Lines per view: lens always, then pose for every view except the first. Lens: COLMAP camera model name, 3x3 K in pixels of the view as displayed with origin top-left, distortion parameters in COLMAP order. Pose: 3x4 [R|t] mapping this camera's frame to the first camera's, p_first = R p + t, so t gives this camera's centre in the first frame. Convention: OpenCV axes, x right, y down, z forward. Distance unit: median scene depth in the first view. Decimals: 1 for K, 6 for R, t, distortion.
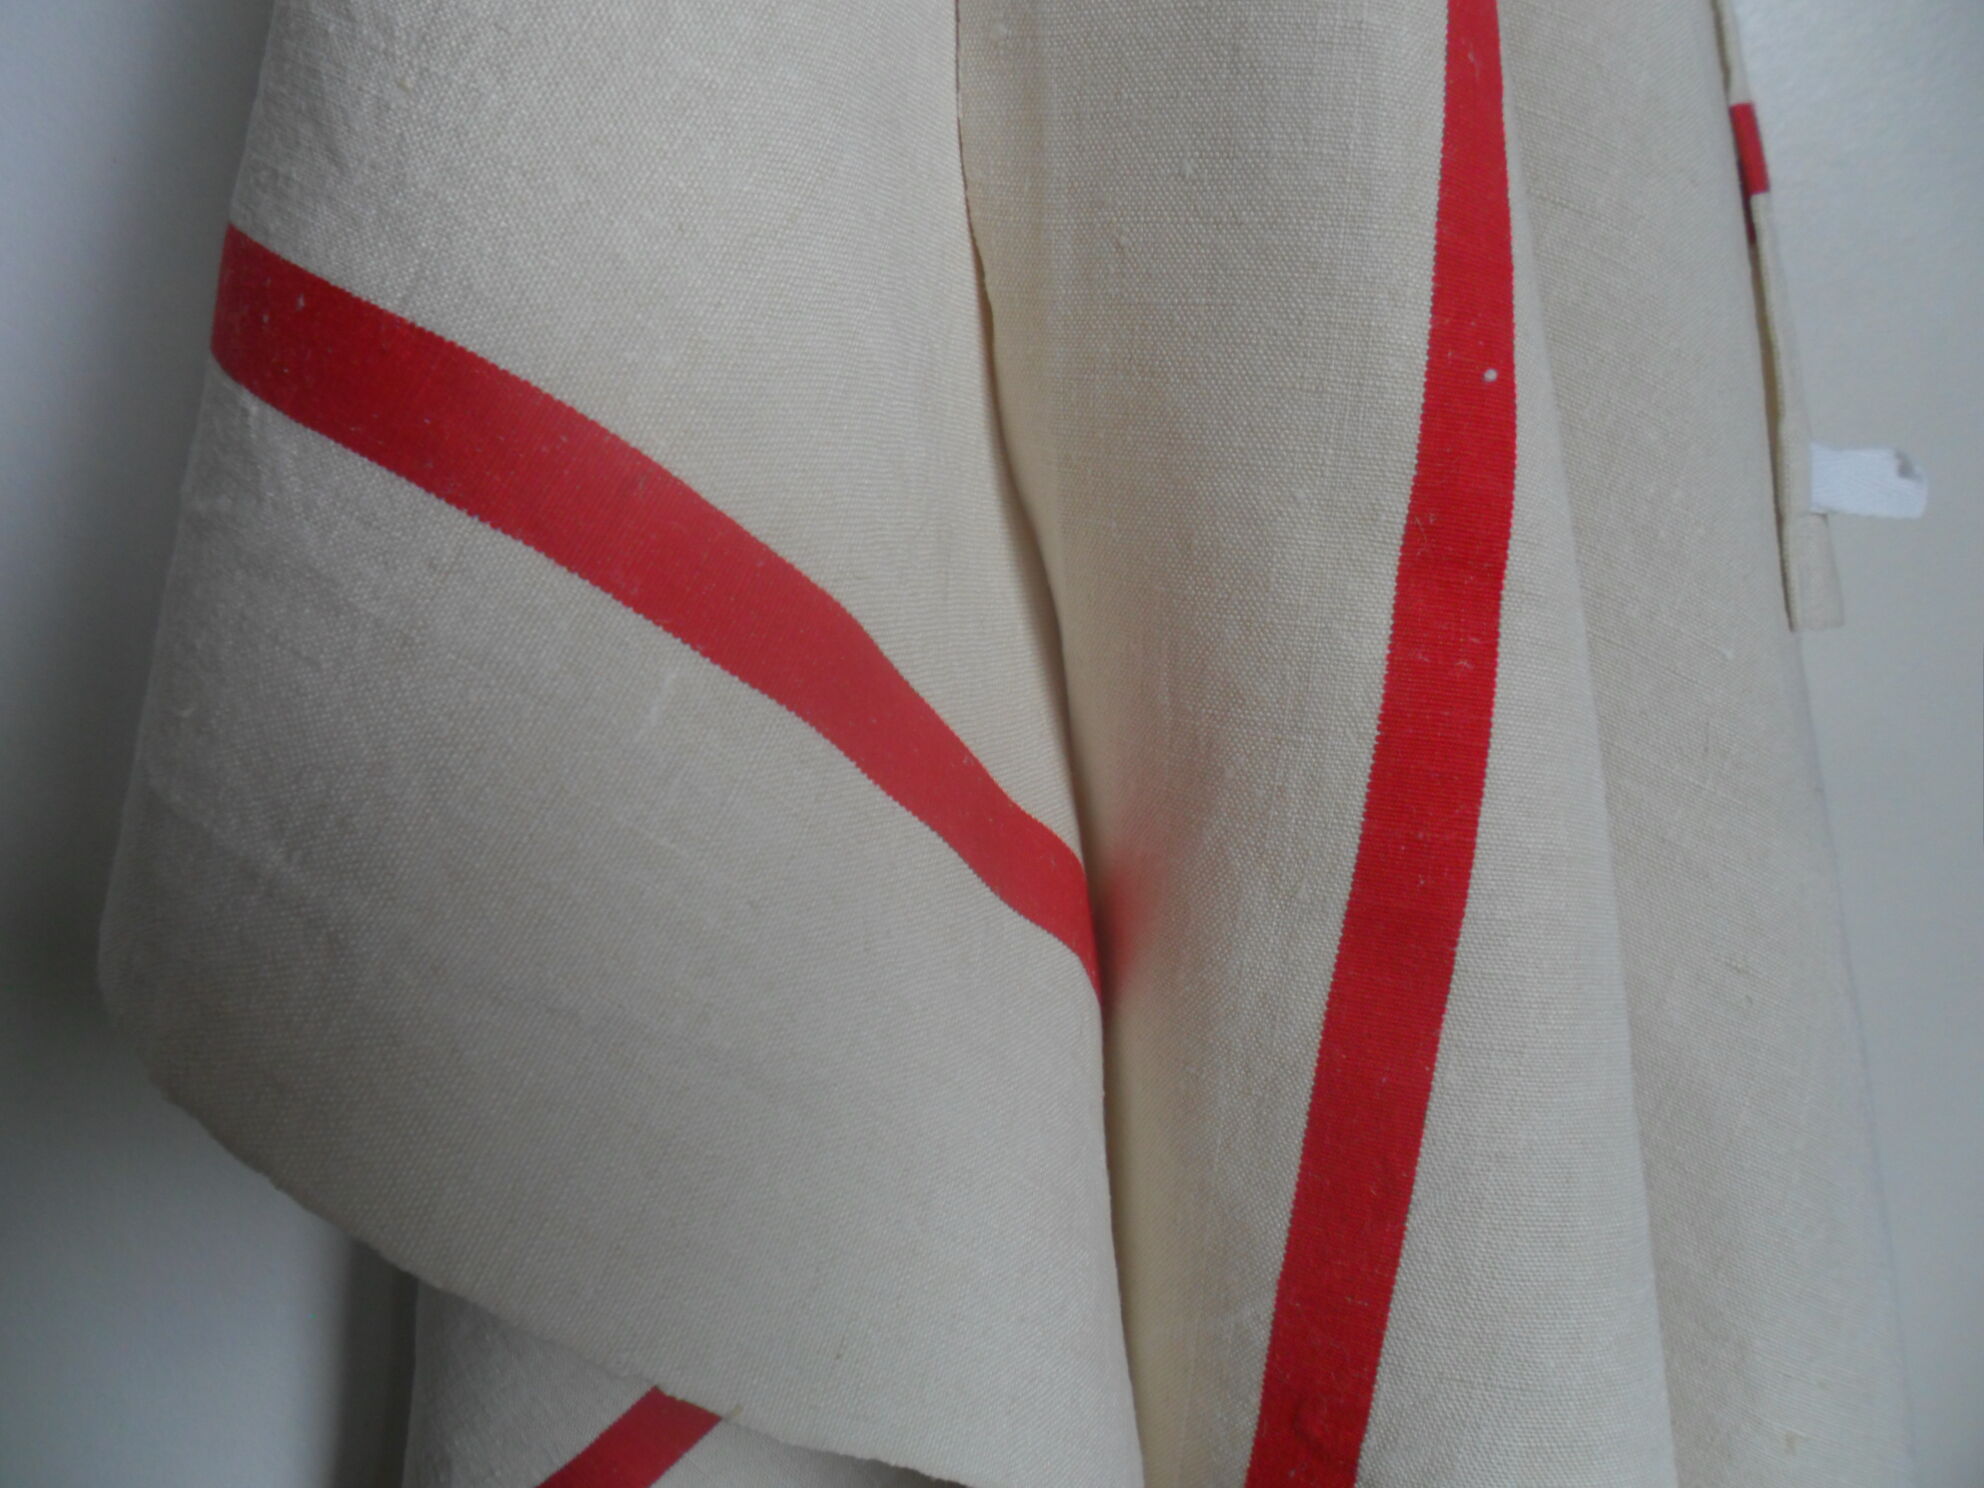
lens RADIAL K [[1702.4, 0, 992.0], [0, 1702.4, 744.0], [0, 0, 1]] dist [0.000117, -0.002596]
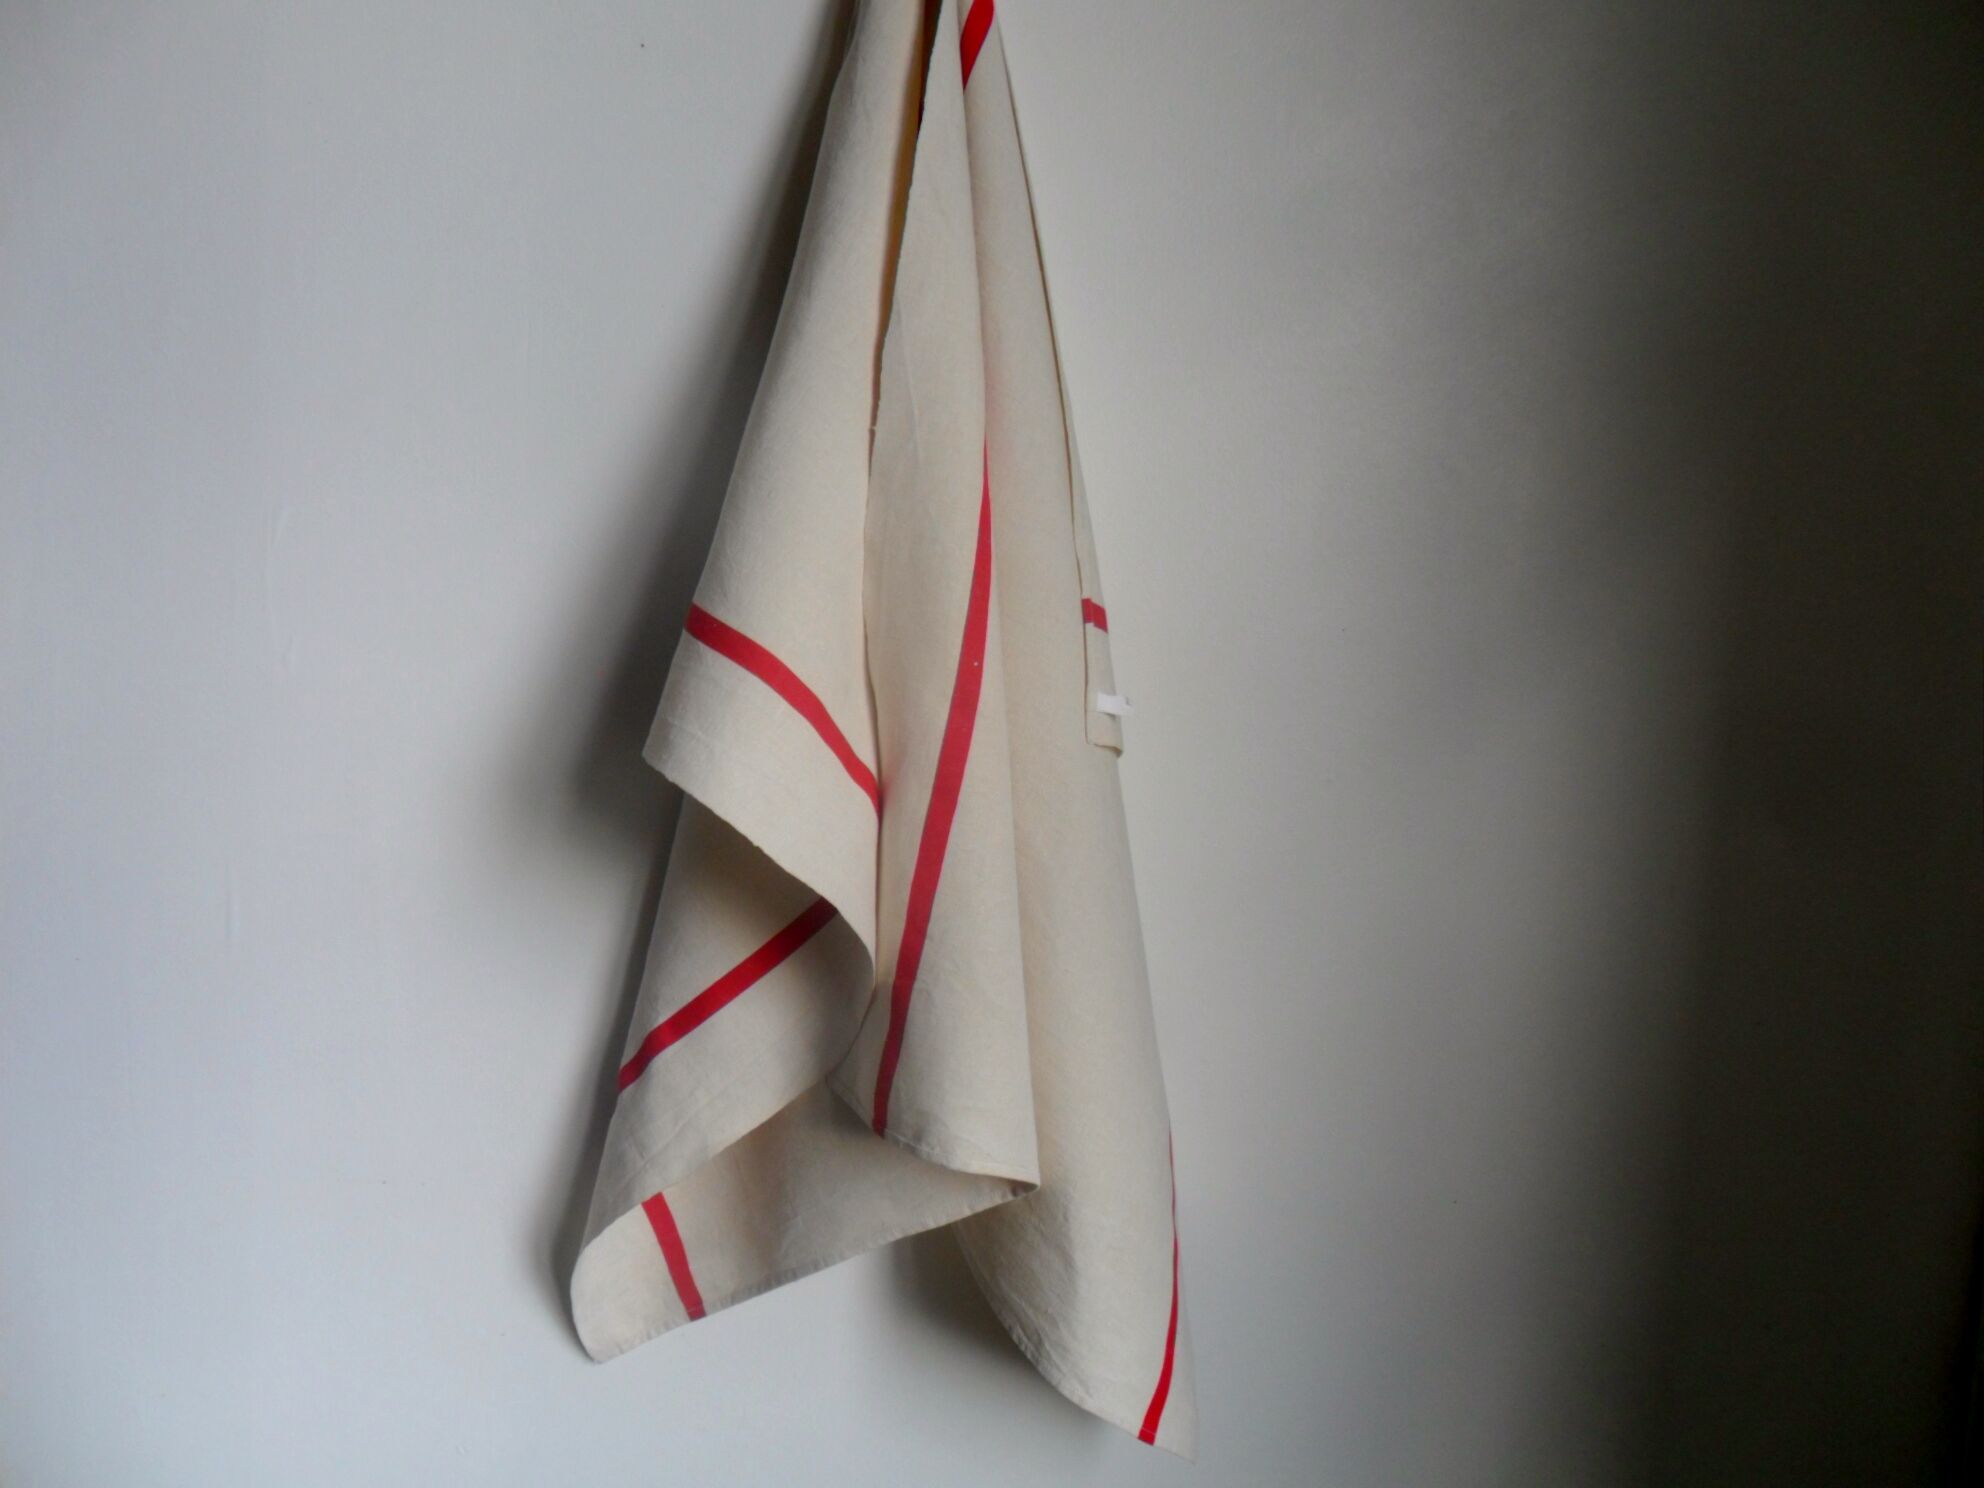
lens RADIAL K [[1702.4, 0, 992.0], [0, 1702.4, 744.0], [0, 0, 1]] dist [0.000117, -0.002596]
pose [[0.995221, 0.096662, -0.013840, 0.390345], [-0.097647, 0.984552, -0.145337, 0.572500], [-0.000422, 0.145994, 0.989285, -3.057198]]
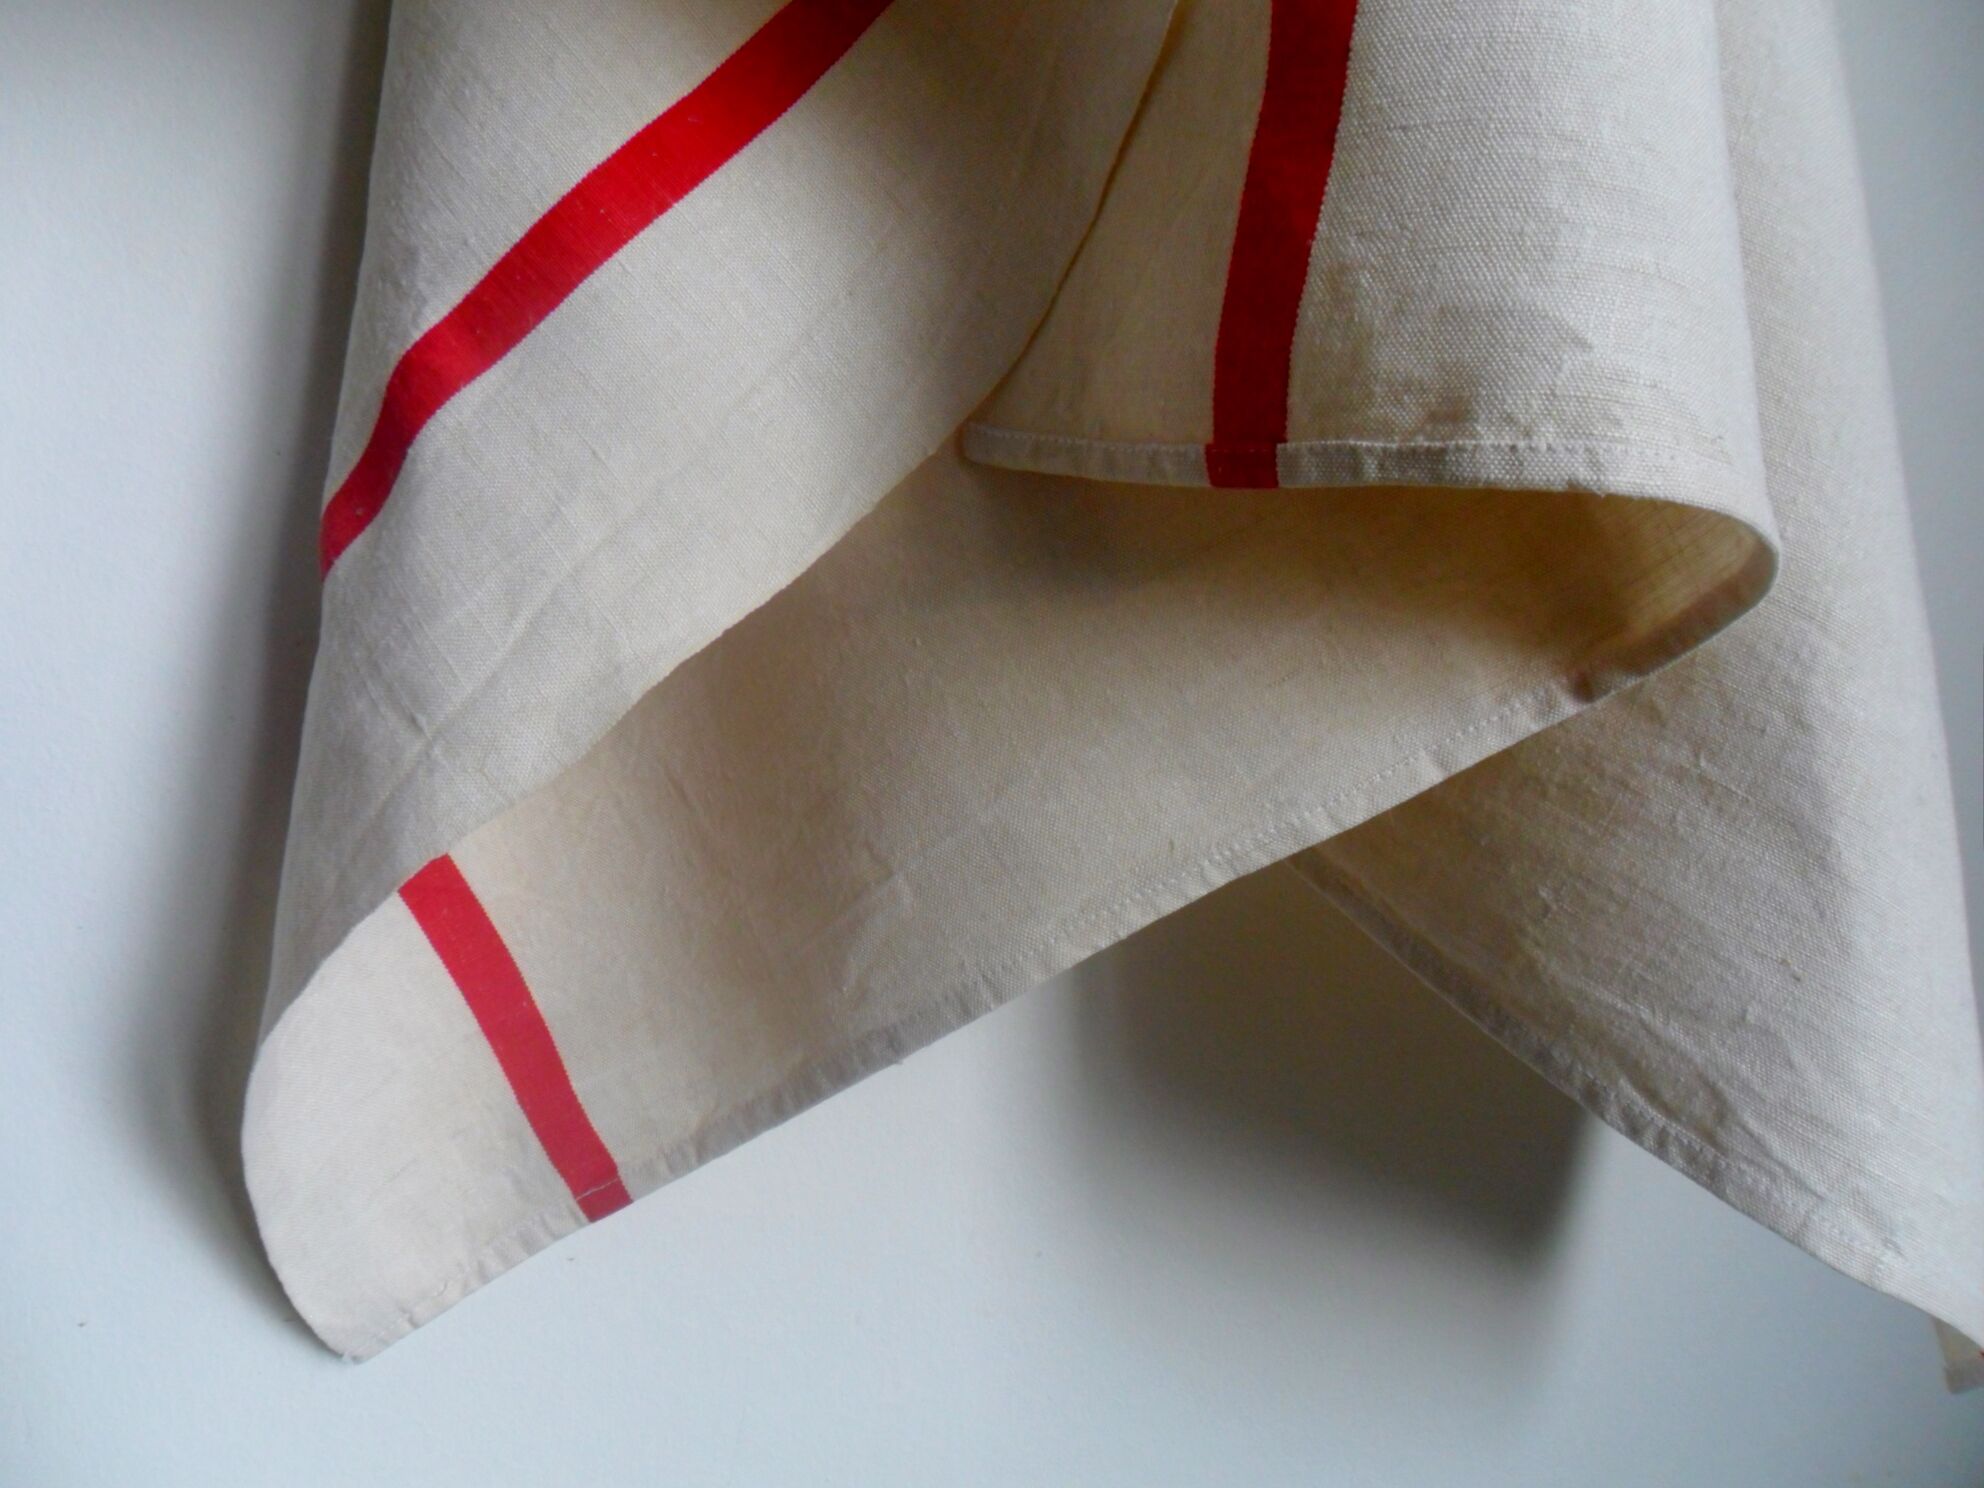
lens RADIAL K [[1680.4, 0, 992.0], [0, 1680.4, 744.0], [0, 0, 1]] dist [-0.079069, 0.176232]
pose [[0.989726, 0.002316, 0.142955, -0.206395], [0.012446, 0.994677, -0.102287, 1.250637], [-0.142431, 0.103016, 0.984429, 0.099975]]
